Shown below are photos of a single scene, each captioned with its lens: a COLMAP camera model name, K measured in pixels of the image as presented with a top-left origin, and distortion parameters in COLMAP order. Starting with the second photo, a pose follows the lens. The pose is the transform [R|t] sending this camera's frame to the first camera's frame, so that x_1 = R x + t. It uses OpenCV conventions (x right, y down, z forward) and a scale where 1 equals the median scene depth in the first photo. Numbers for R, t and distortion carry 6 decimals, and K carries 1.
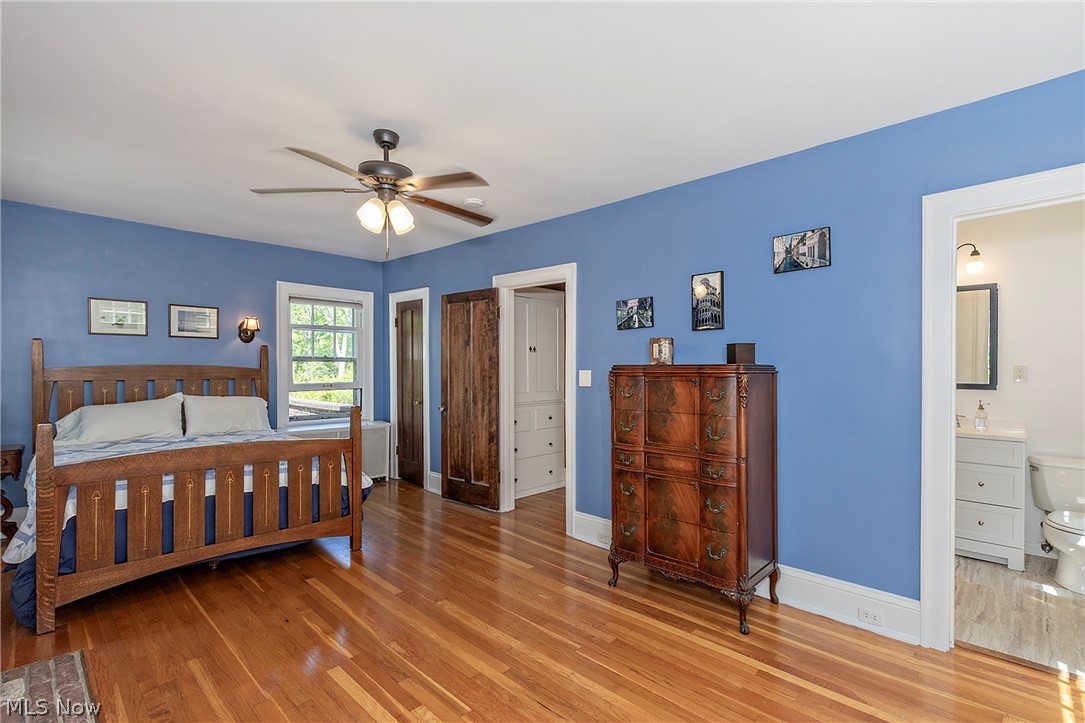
lens RADIAL K [[498.9, 0, 544.4], [0, 498.9, 374.1], [0, 0, 1]] dist [-0.000973, -0.000476]
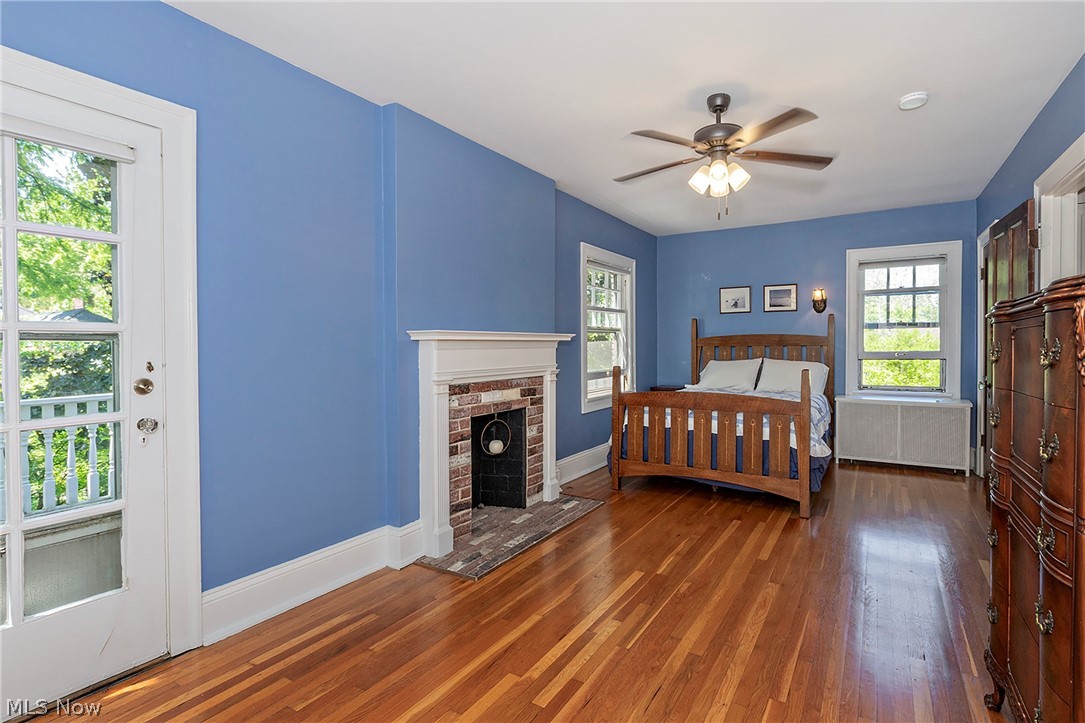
lens RADIAL K [[502.7, 0, 614.3], [0, 502.7, 360.7], [0, 0, 1]] dist [-0.000969, -0.000059]
pose [[0.272171, 0.023657, -0.961958, 0.497881], [-0.010619, 0.999711, 0.021581, 0.033261], [0.962190, 0.004341, 0.272343, 0.411497]]
